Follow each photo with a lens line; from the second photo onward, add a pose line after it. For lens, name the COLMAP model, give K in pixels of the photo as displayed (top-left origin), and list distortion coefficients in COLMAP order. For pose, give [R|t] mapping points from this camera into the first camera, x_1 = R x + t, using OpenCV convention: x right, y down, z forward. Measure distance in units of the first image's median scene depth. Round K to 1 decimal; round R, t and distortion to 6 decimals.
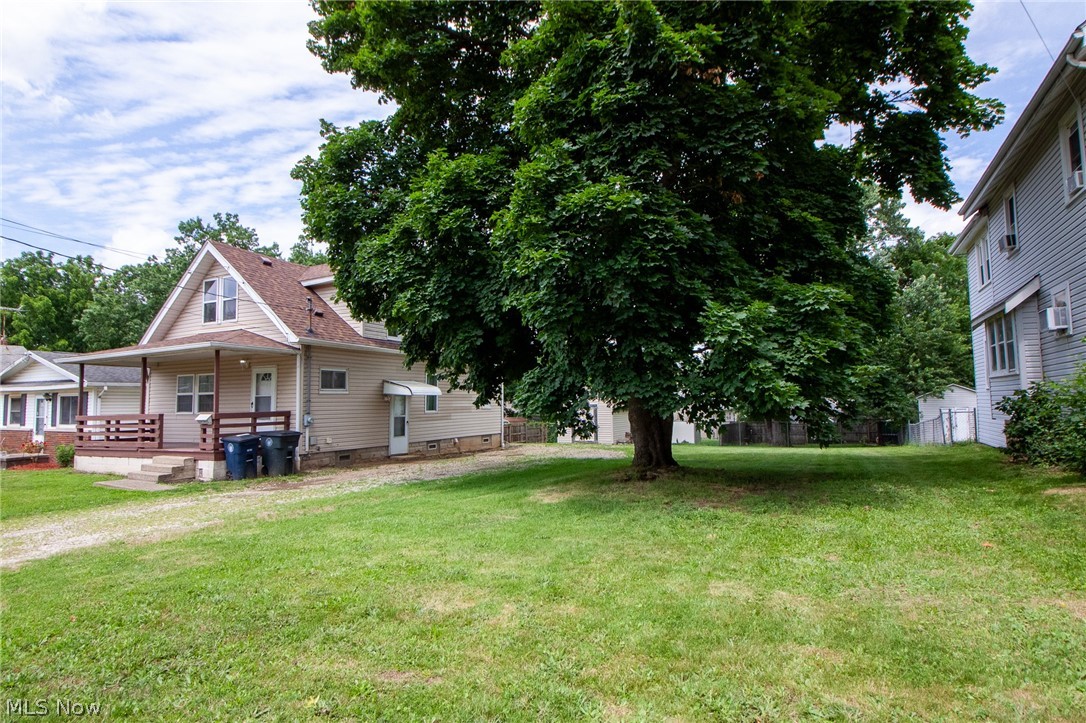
lens RADIAL K [[566.9, 0, 548.8], [0, 566.9, 365.3], [0, 0, 1]] dist [-0.018526, -0.000213]
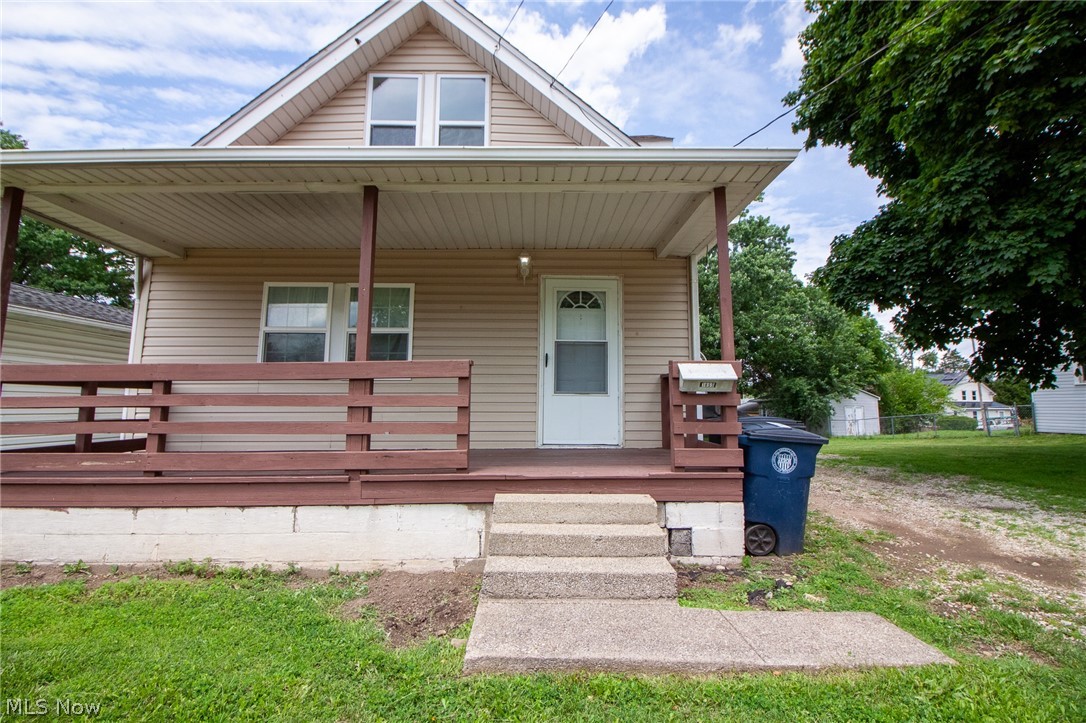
lens RADIAL K [[510.4, 0, 571.3], [0, 510.4, 350.1], [0, 0, 1]] dist [-0.002330, -0.001886]
pose [[0.891199, 0.067351, 0.448585, -0.677134], [-0.048205, 0.997378, -0.053979, 0.081909], [-0.451044, 0.026482, 0.892109, 0.624458]]
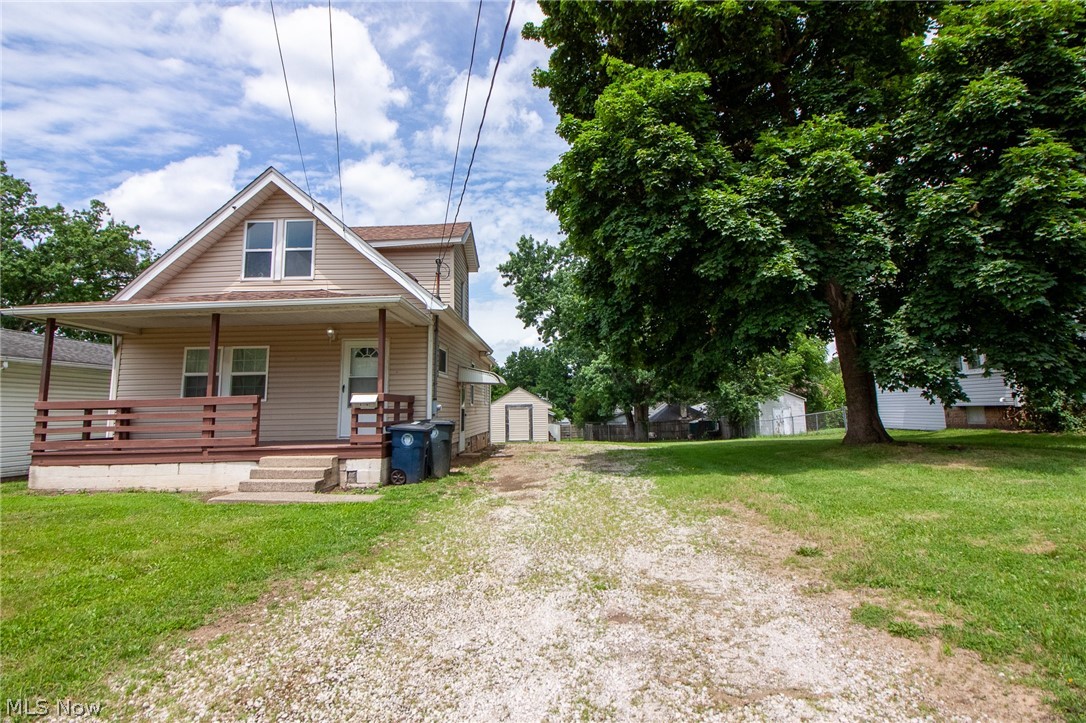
lens RADIAL K [[510.4, 0, 541.9], [0, 510.4, 353.4], [0, 0, 1]] dist [-0.002330, -0.001886]
pose [[0.906015, 0.048549, 0.420452, -0.566751], [-0.026962, 0.998002, -0.057137, 0.054119], [-0.422386, 0.040431, 0.905514, 0.253257]]
